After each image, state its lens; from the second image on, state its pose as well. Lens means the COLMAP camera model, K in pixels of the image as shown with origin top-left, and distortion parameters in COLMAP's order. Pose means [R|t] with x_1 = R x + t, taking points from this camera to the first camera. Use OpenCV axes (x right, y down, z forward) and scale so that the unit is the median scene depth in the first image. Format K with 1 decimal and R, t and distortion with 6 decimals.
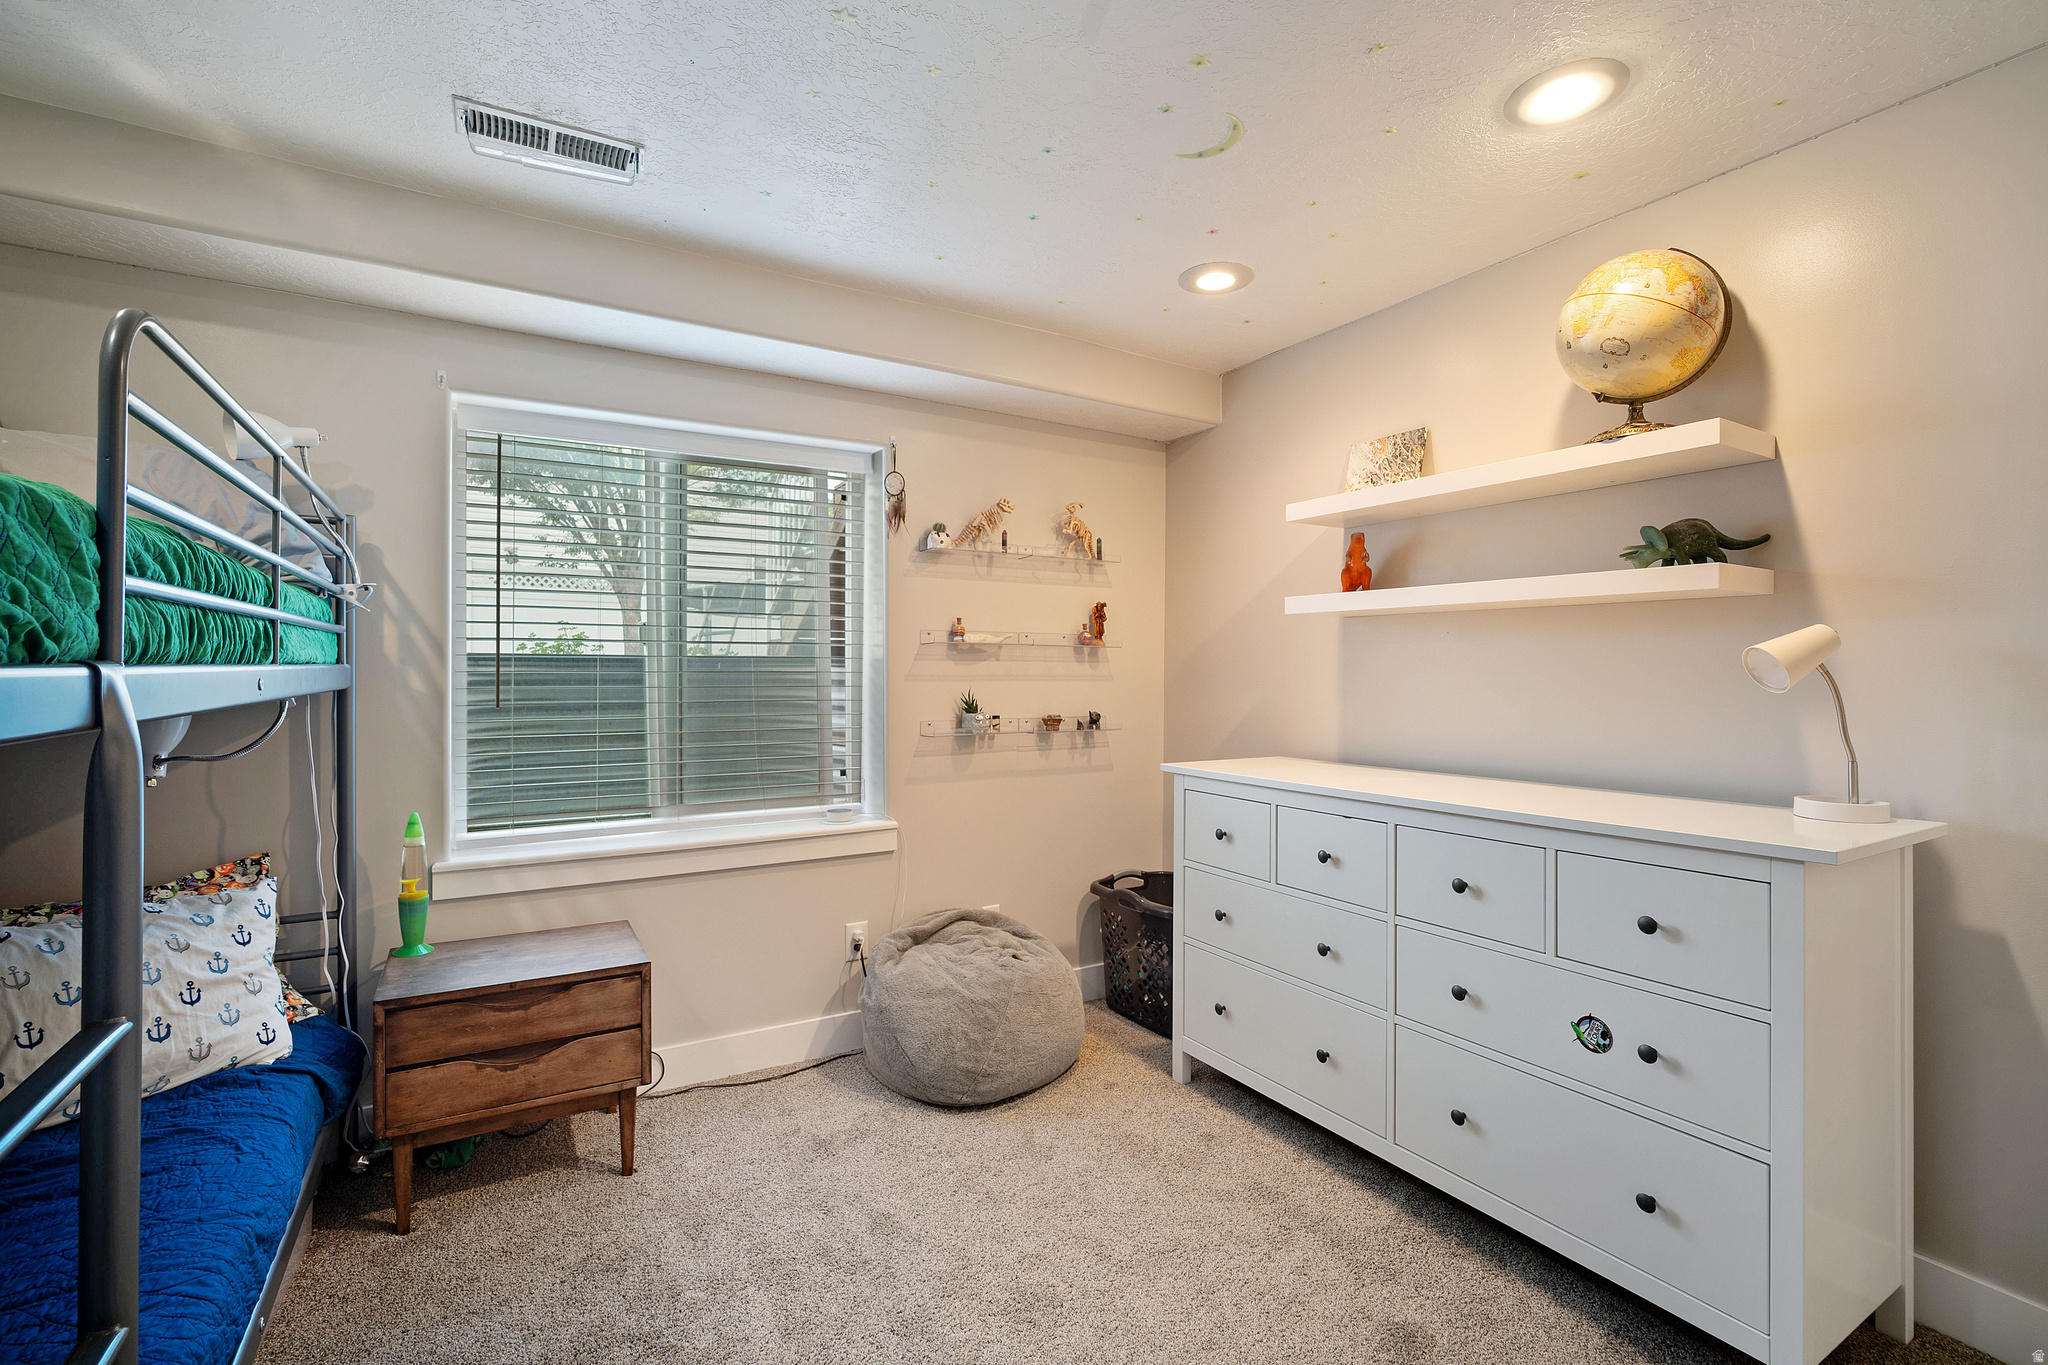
lens RADIAL K [[901.5, 0, 1021.3], [0, 901.5, 674.1], [0, 0, 1]] dist [-0.029324, 0.007937]
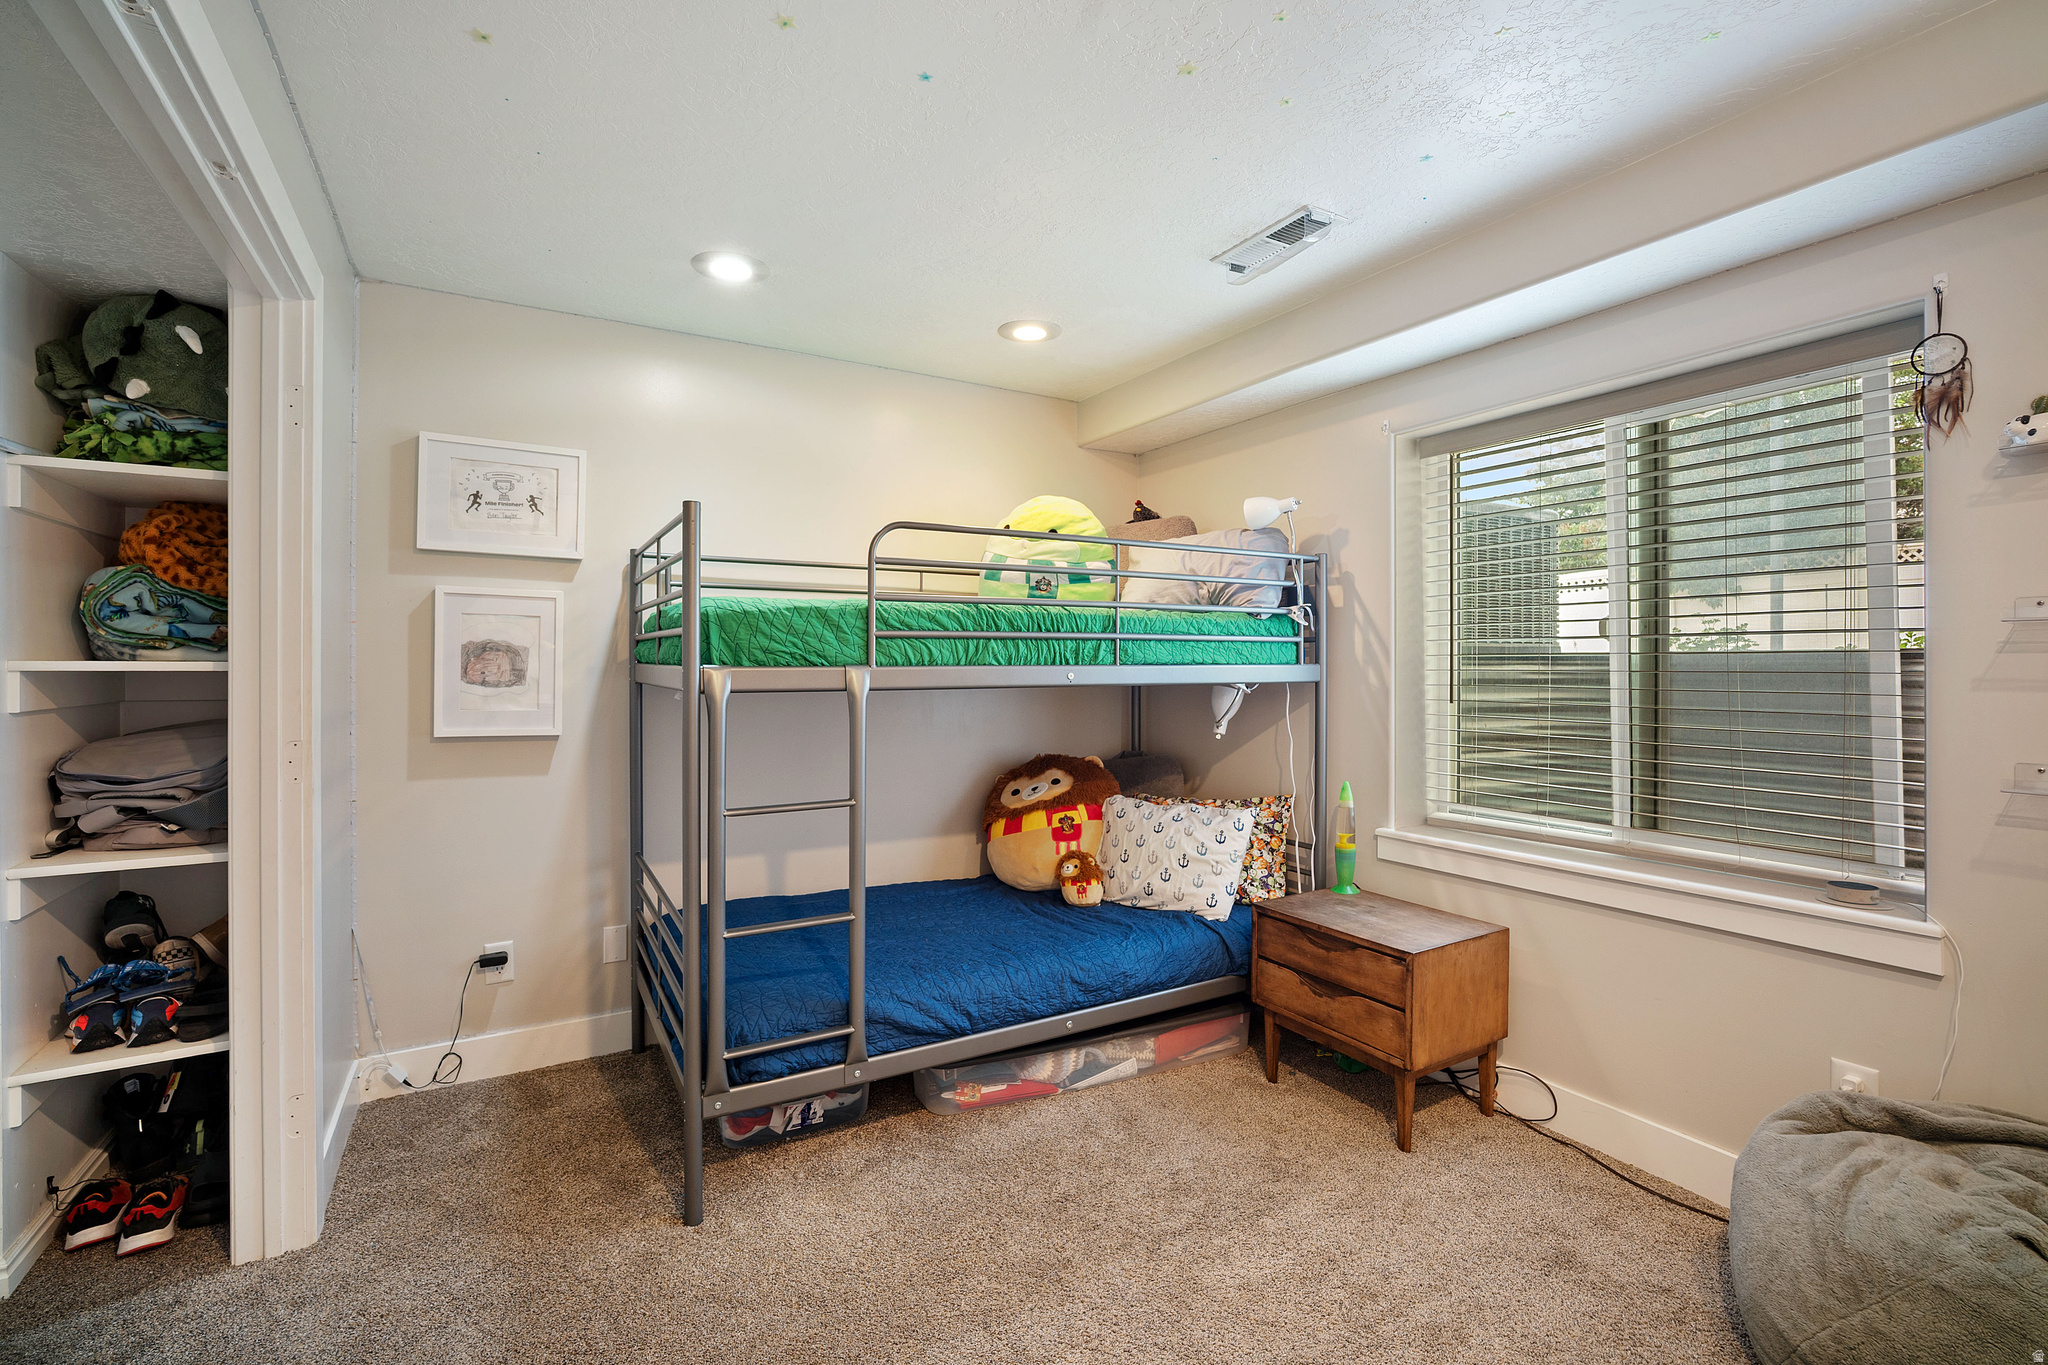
lens RADIAL K [[901.5, 0, 1018.5], [0, 901.5, 671.2], [0, 0, 1]] dist [-0.029324, 0.007937]
pose [[-0.014133, 0.001508, -0.999899, 0.624397], [-0.006512, 0.999978, 0.001600, 0.000200], [0.999879, 0.006534, -0.014123, 0.570993]]
